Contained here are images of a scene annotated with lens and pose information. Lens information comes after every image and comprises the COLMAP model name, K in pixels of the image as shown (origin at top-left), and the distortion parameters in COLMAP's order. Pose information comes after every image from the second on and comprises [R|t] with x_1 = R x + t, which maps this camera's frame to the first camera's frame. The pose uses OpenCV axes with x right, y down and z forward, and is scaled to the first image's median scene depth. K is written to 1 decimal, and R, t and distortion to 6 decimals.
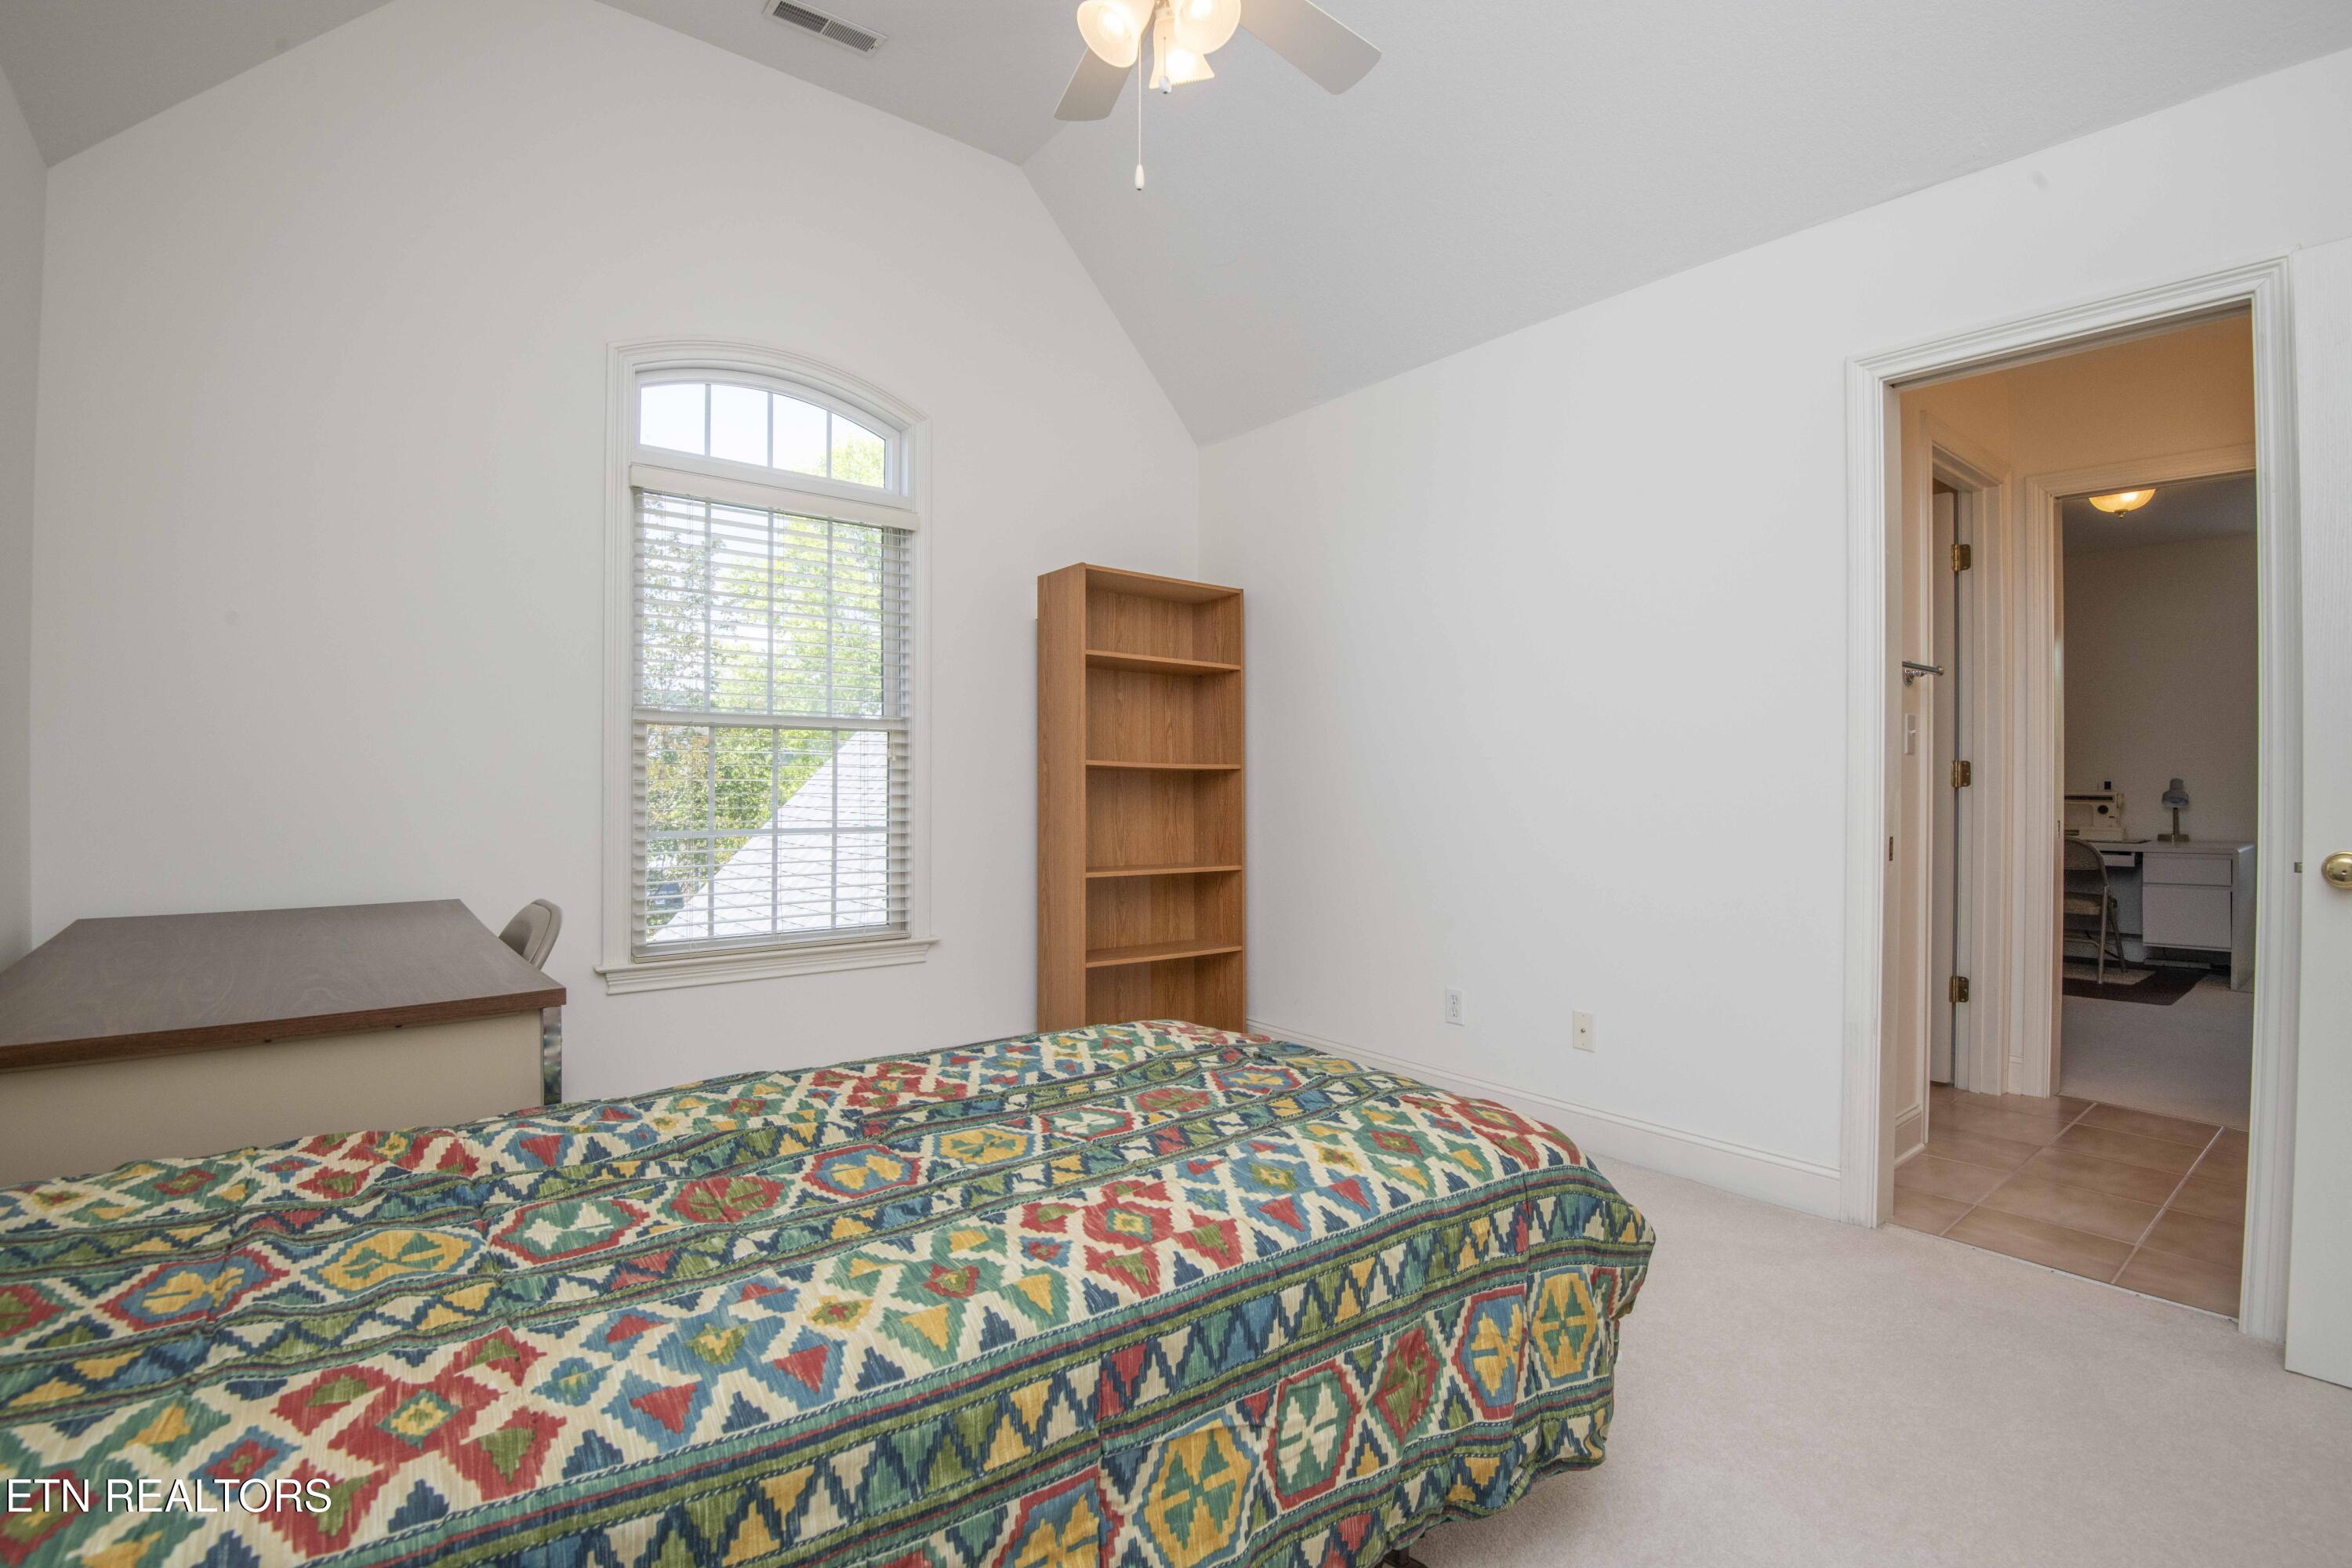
lens RADIAL K [[1105.7, 0, 1189.5], [0, 1105.7, 780.4], [0, 0, 1]] dist [-0.017449, -0.000421]
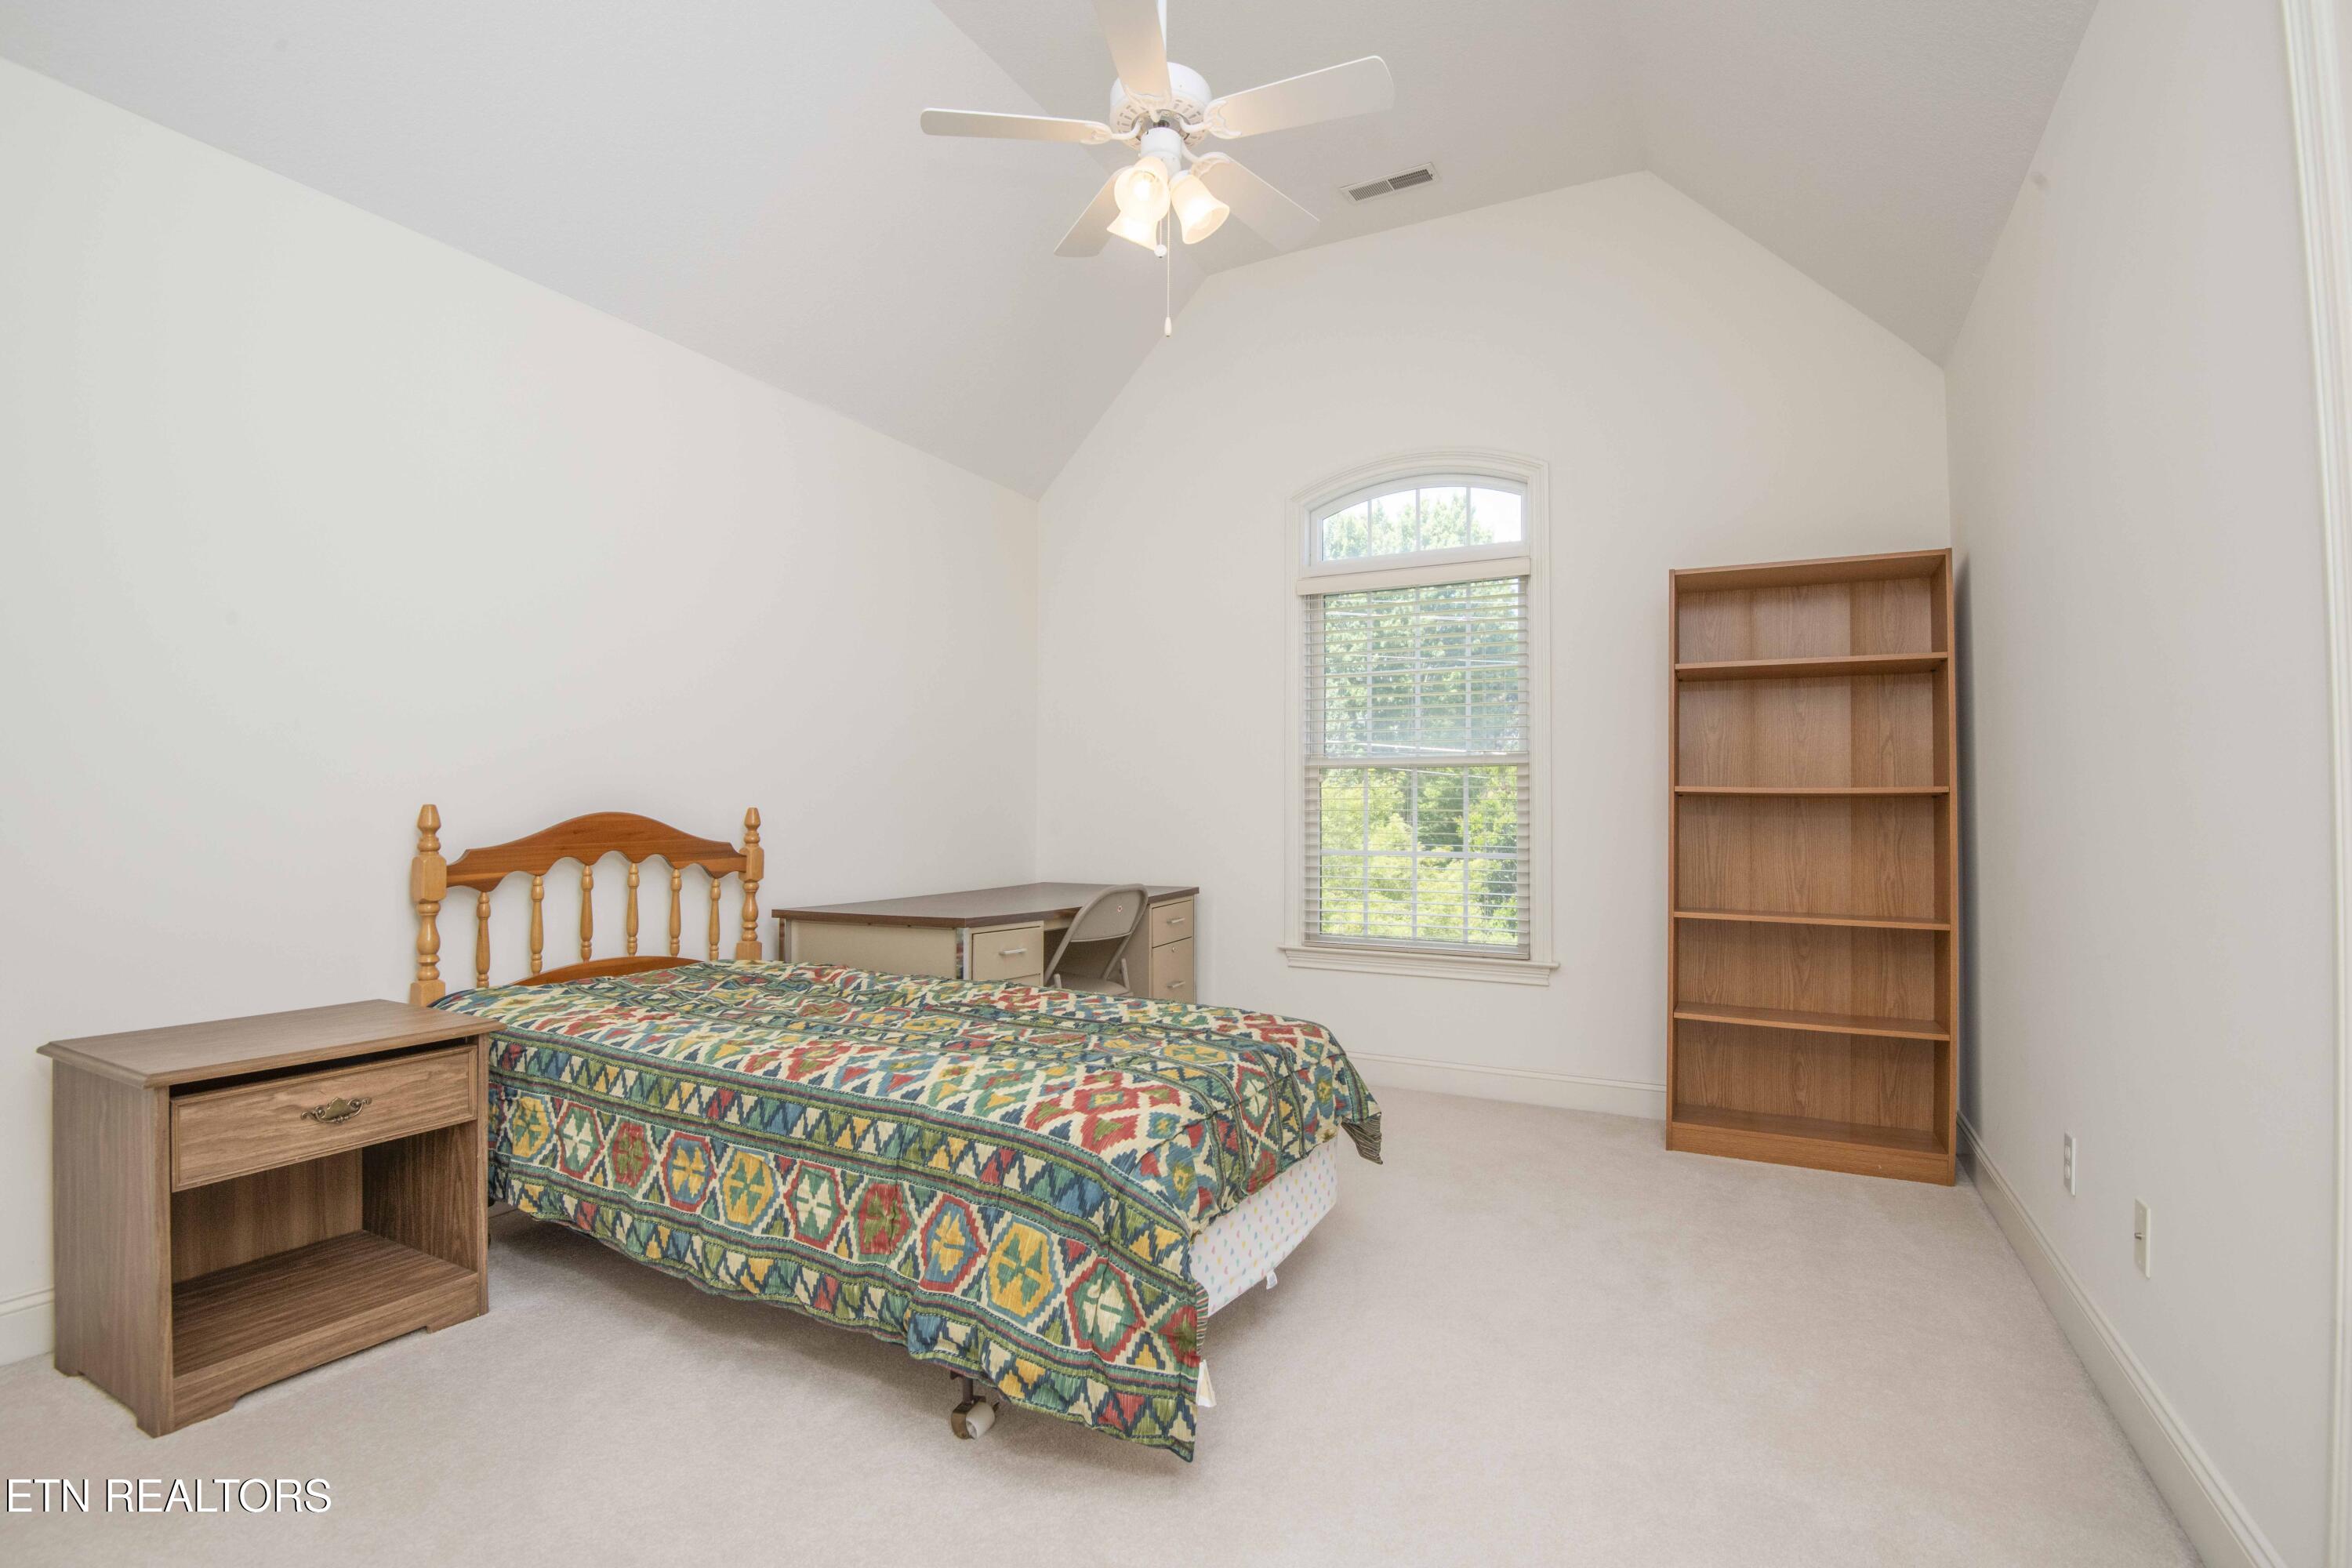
lens RADIAL K [[1105.7, 0, 1188.0], [0, 1105.7, 792.7], [0, 0, 1]] dist [-0.017449, -0.000421]
pose [[0.384334, -0.027310, -0.922790, 1.688055], [-0.000756, 0.999553, -0.029897, 0.044083], [0.923194, 0.012188, 0.384141, 0.825130]]
